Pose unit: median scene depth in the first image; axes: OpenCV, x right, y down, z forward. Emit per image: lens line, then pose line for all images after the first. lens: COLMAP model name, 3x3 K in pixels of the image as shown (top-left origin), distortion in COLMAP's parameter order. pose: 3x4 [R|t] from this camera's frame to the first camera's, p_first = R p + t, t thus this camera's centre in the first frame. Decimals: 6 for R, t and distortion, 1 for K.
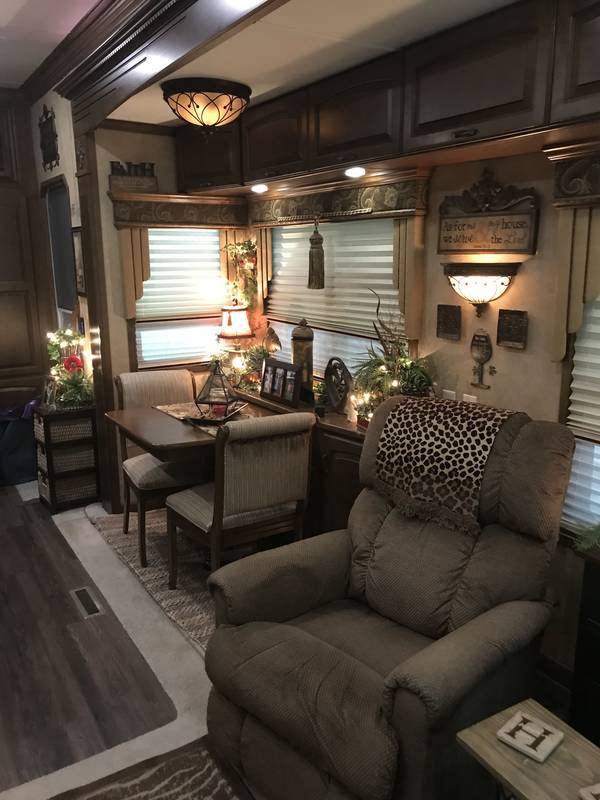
lens RADIAL K [[658.1, 0, 303.2], [0, 658.1, 400.5], [0, 0, 1]] dist [0.013731, 0.010311]
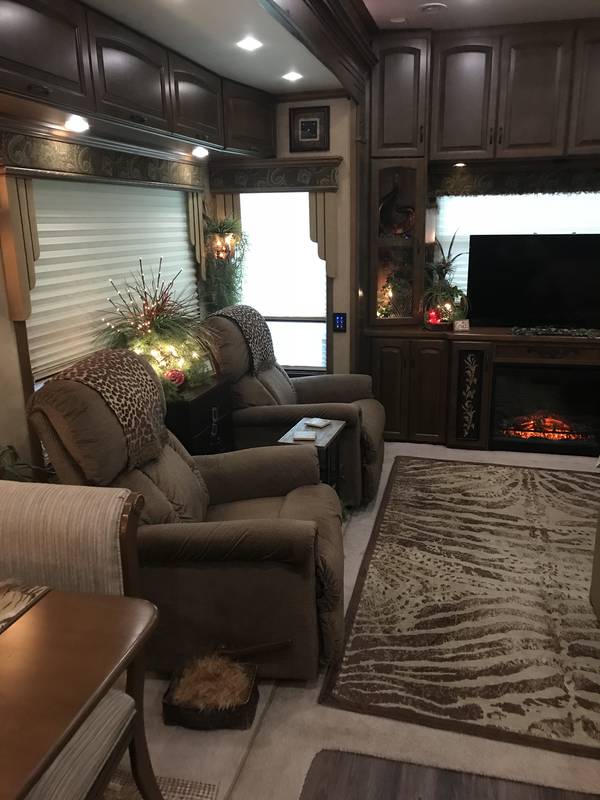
lens RADIAL K [[658.1, 0, 306.9], [0, 658.1, 395.0], [0, 0, 1]] dist [0.013731, 0.010311]
pose [[-0.678148, -0.166771, 0.715753, -0.649373], [0.185611, 0.903475, 0.386369, -0.249521], [-0.711100, 0.394867, -0.581735, 1.199291]]
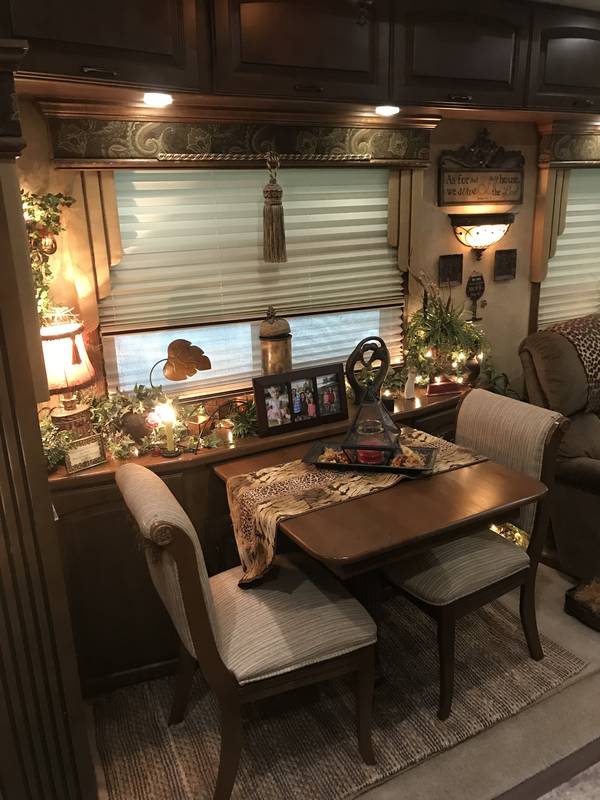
lens RADIAL K [[658.1, 0, 305.5], [0, 658.1, 394.3], [0, 0, 1]] dist [0.013731, 0.010311]
pose [[0.065017, -0.287518, 0.955566, -0.925629], [0.238676, 0.934278, 0.264874, -0.286714], [-0.968920, 0.210849, 0.129367, 1.196381]]
